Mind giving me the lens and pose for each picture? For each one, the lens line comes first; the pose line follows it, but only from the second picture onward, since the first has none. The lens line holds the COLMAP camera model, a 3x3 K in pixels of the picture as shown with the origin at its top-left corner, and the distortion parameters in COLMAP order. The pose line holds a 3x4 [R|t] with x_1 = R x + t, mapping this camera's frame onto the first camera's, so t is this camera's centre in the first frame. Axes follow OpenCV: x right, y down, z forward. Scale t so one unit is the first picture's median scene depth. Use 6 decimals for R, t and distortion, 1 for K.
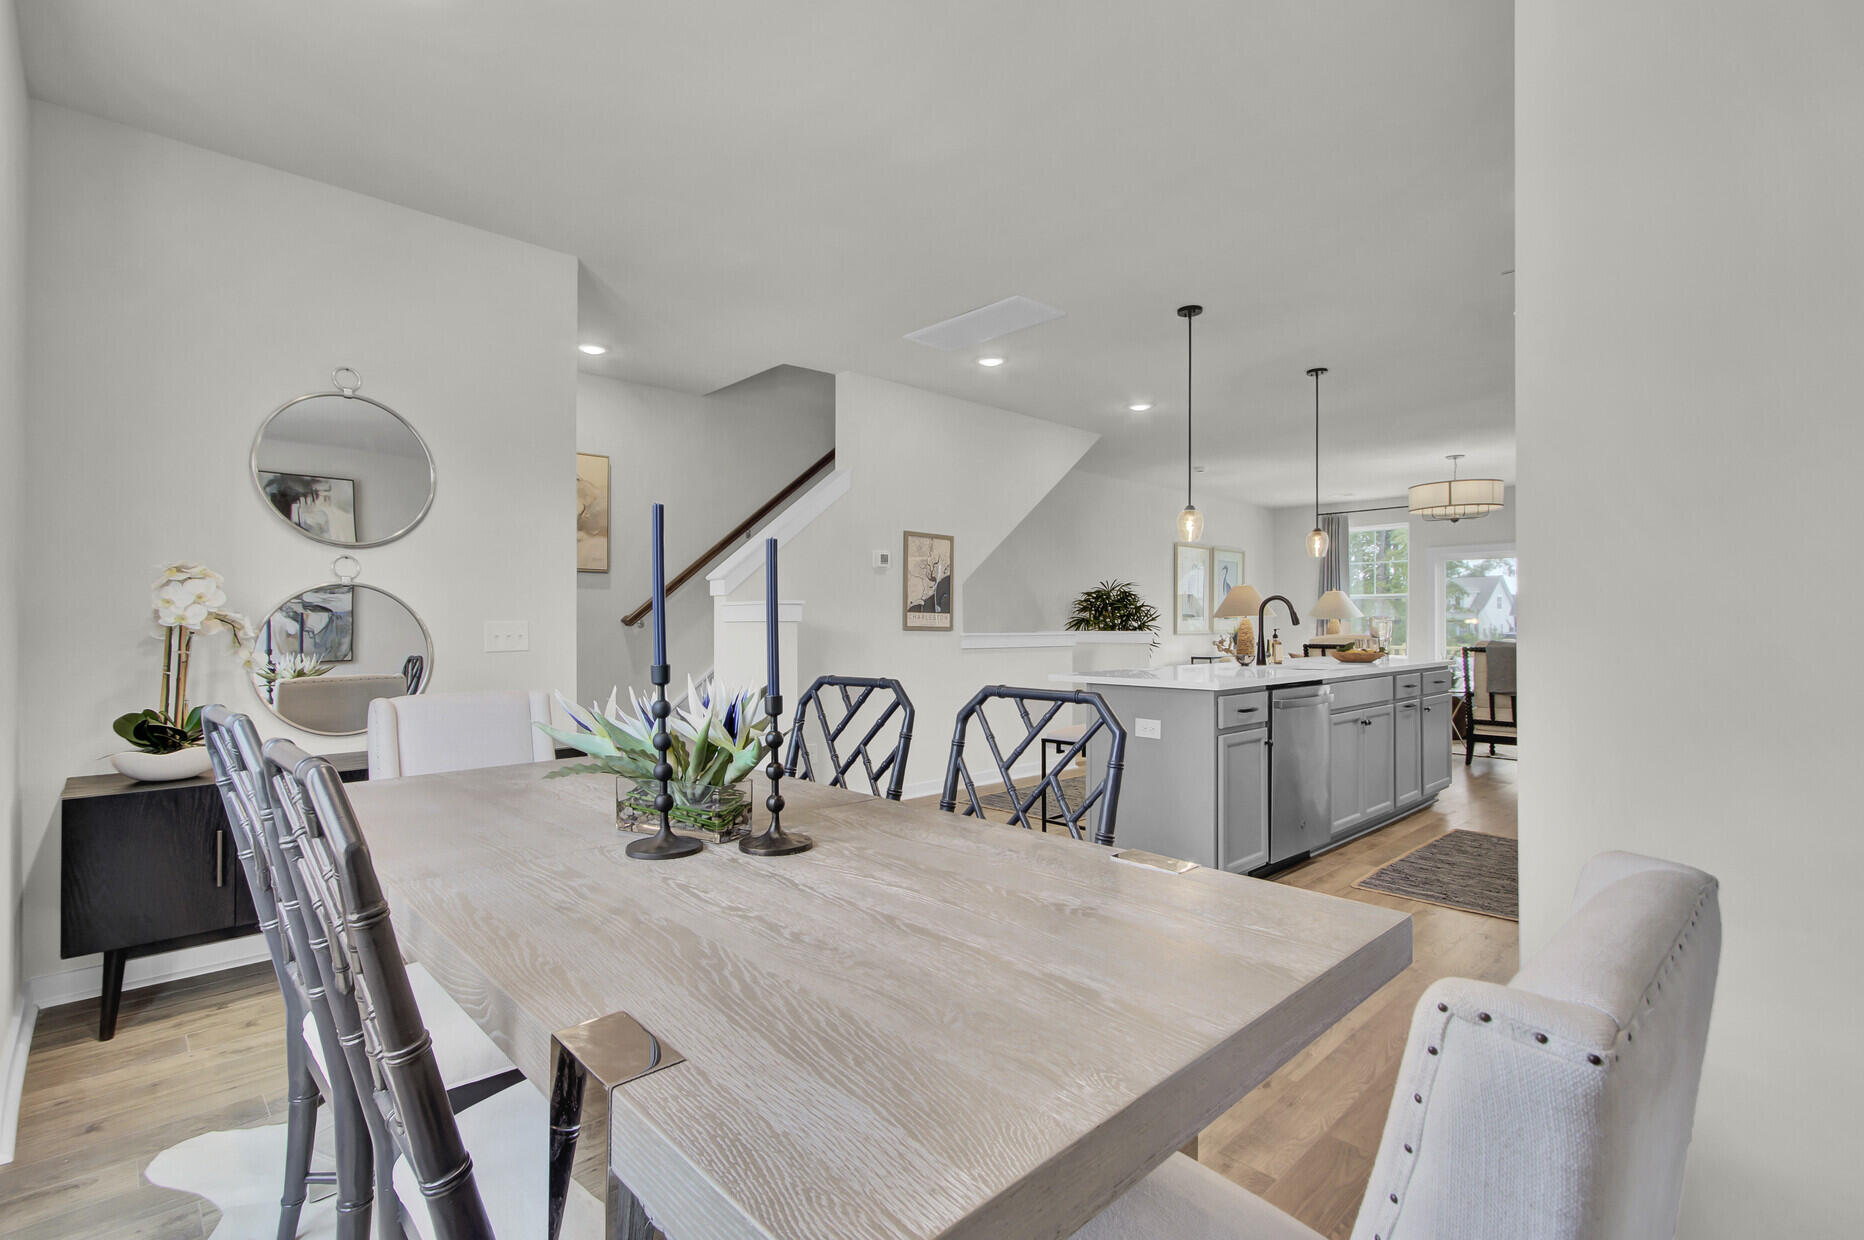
lens RADIAL K [[847.3, 0, 932.0], [0, 847.3, 620.0], [0, 0, 1]] dist [0.000772, 0.000135]
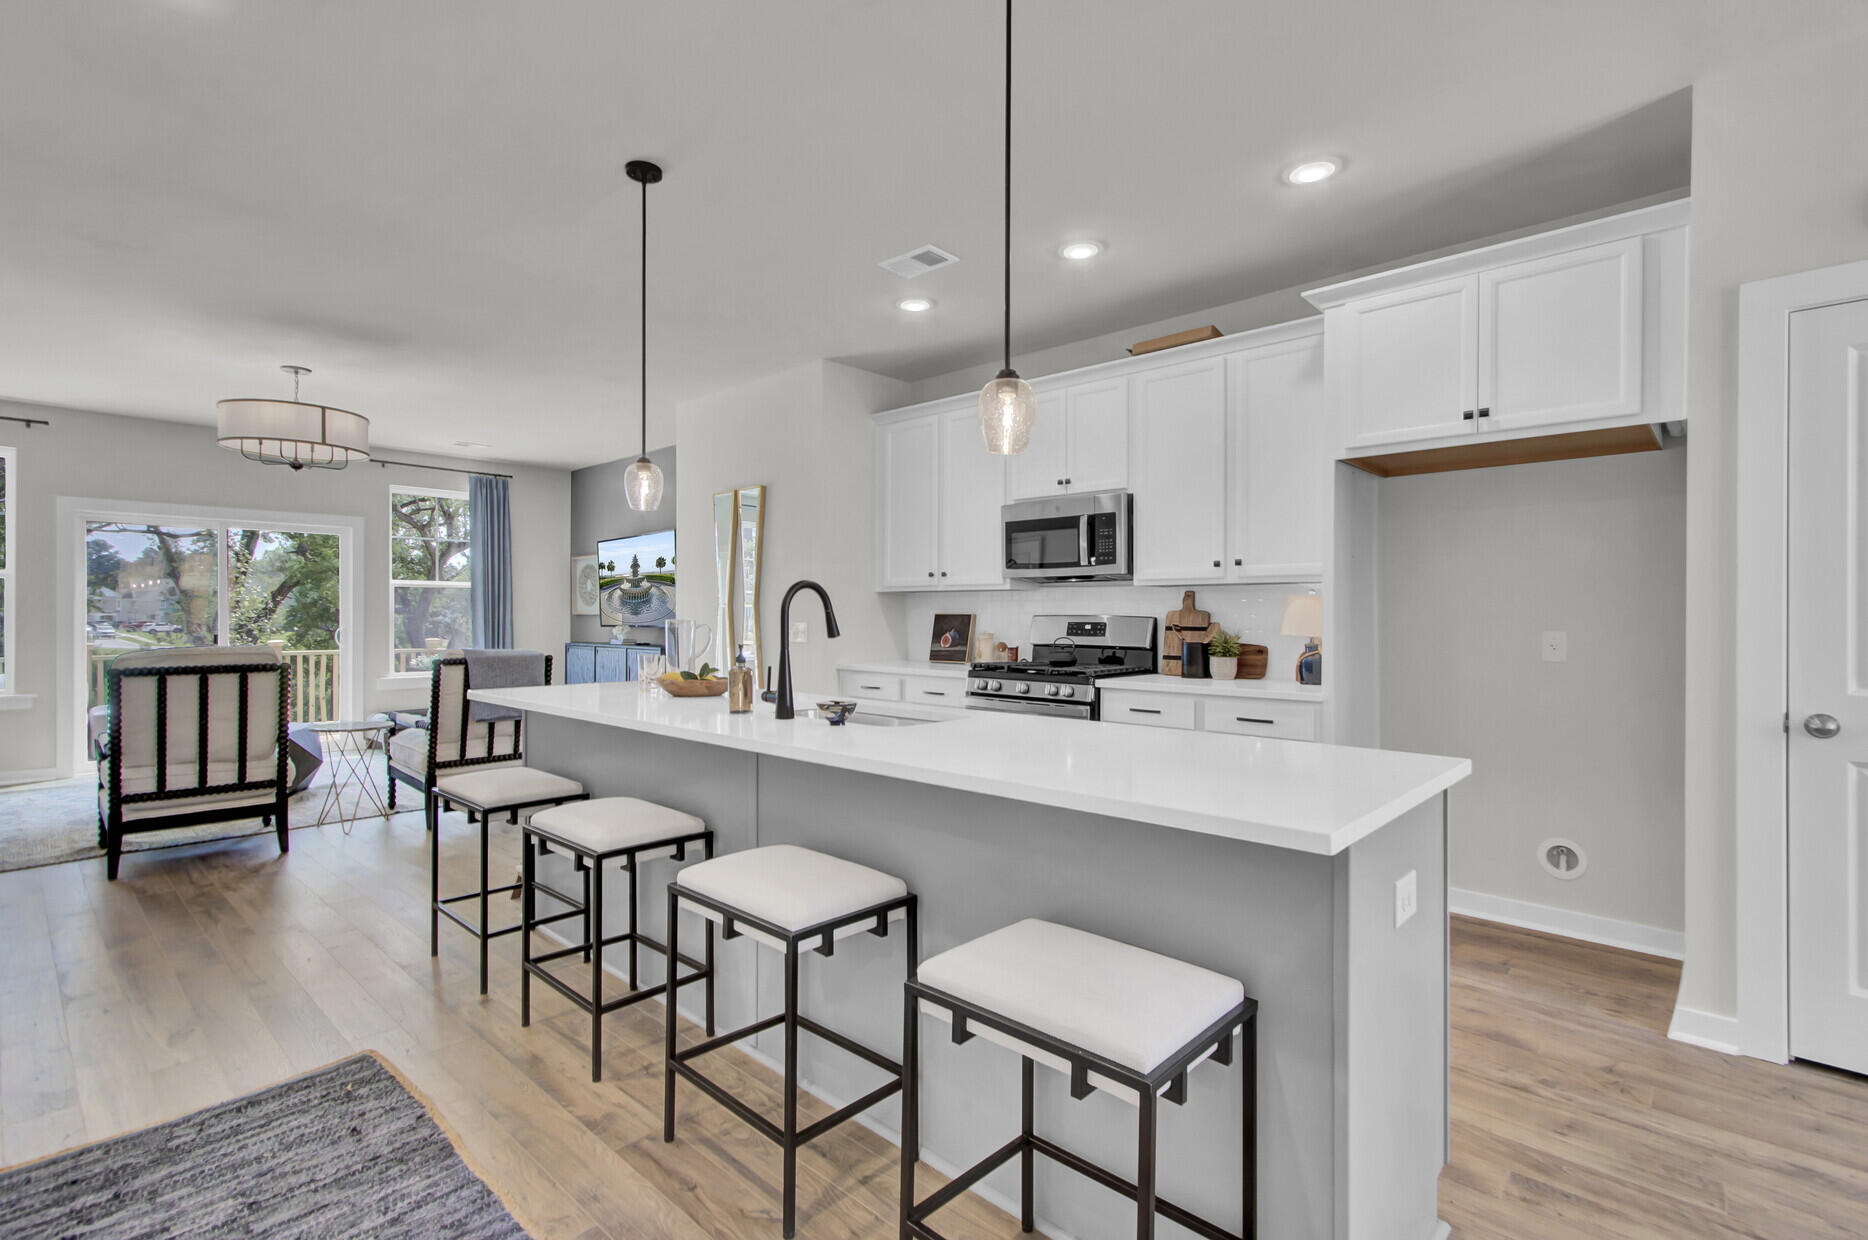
lens RADIAL K [[849.1, 0, 934.0], [0, 849.1, 620.0], [0, 0, 1]] dist [0.000772, 0.000135]
pose [[-0.036814, -0.007788, 0.999292, -0.128647], [-0.005562, 0.999956, 0.007588, -0.010965], [-0.999307, -0.005279, -0.036856, 1.058682]]
